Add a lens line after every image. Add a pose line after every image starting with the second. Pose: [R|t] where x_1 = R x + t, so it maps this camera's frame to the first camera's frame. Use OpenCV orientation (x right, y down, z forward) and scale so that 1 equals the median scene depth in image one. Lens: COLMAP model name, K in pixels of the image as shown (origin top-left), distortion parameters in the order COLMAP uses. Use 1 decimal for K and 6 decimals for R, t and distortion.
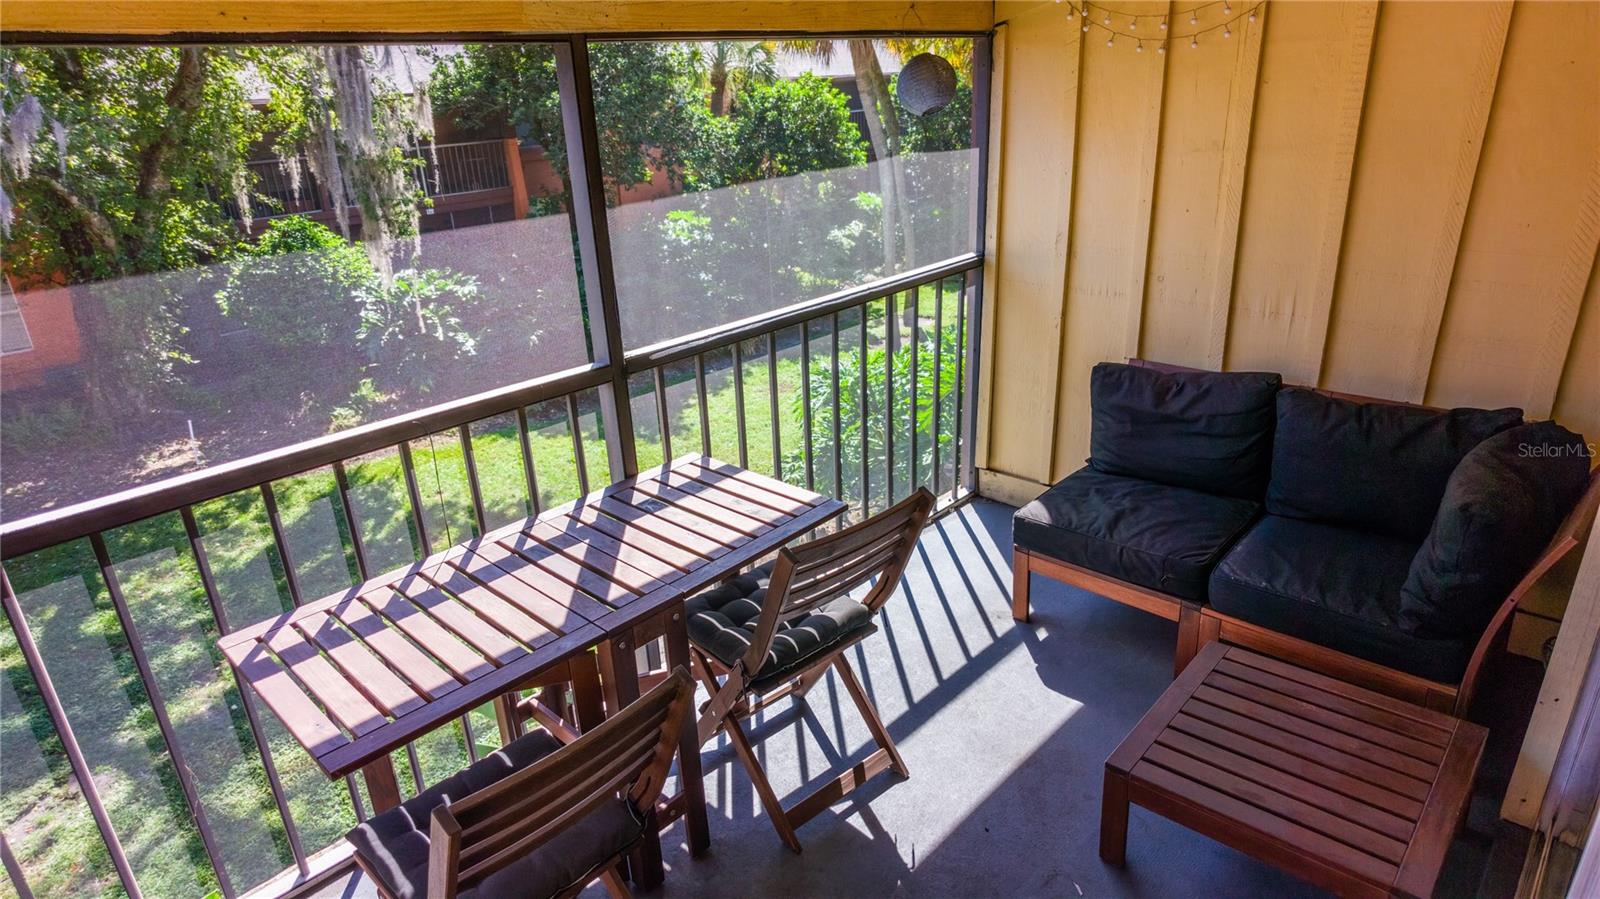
lens RADIAL K [[914.4, 0, 800.0], [0, 914.4, 449.5], [0, 0, 1]] dist [-0.004503, -0.004961]
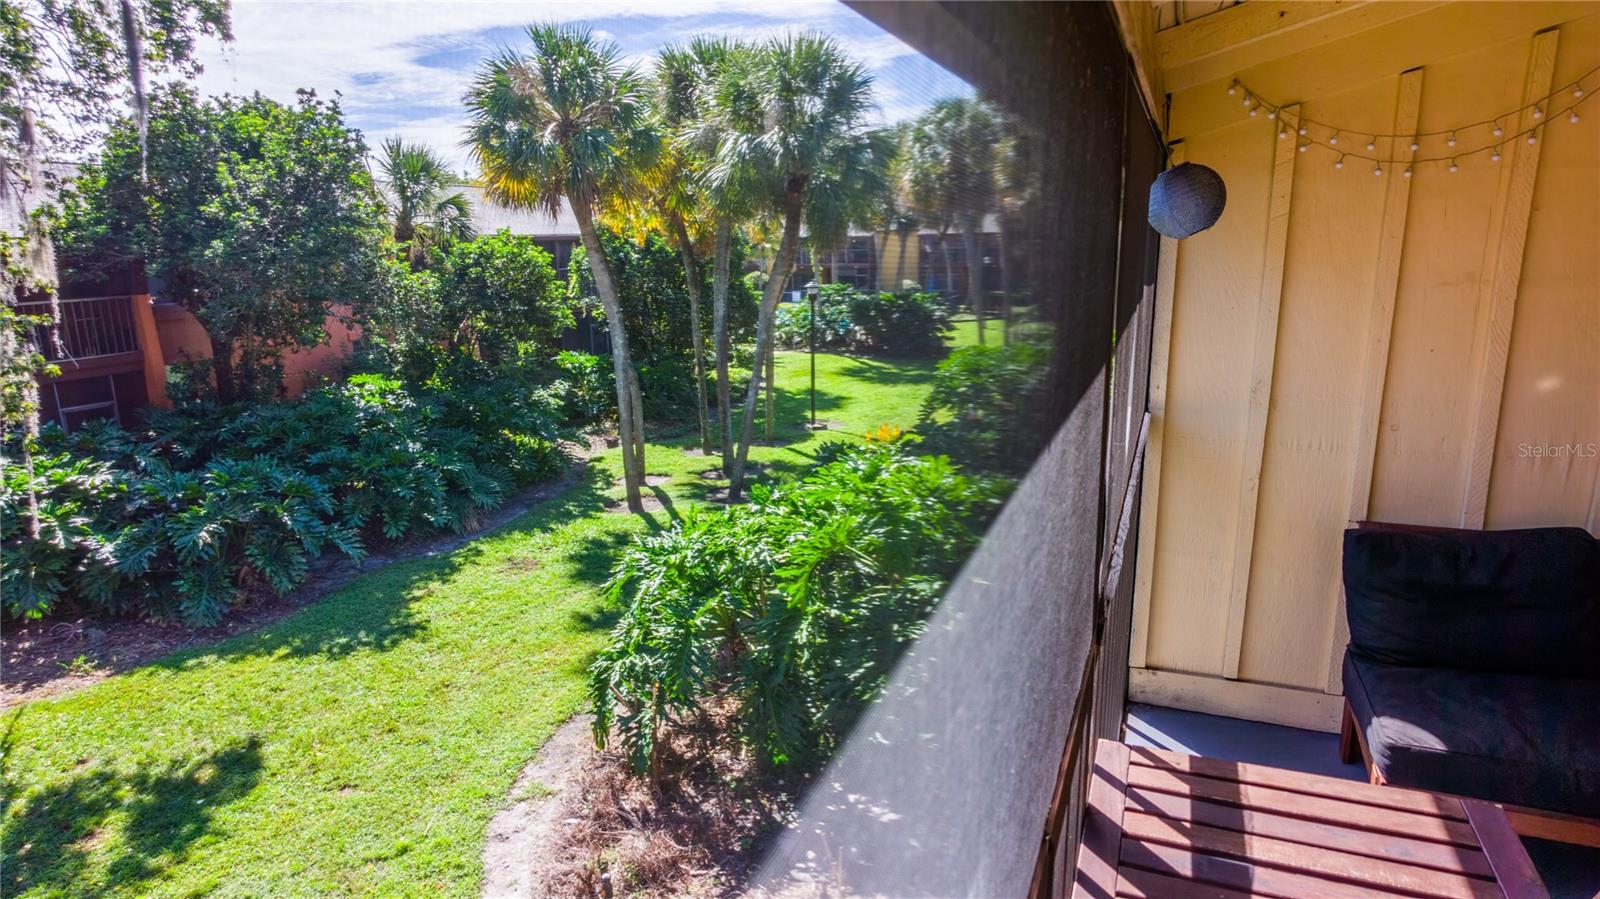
lens RADIAL K [[914.4, 0, 800.0], [0, 914.4, 449.5], [0, 0, 1]] dist [-0.004503, -0.004961]
pose [[0.931117, -0.054511, 0.360625, -0.090073], [0.113581, 0.982938, -0.144681, -0.021484], [-0.346585, 0.175675, 0.921421, 0.082094]]
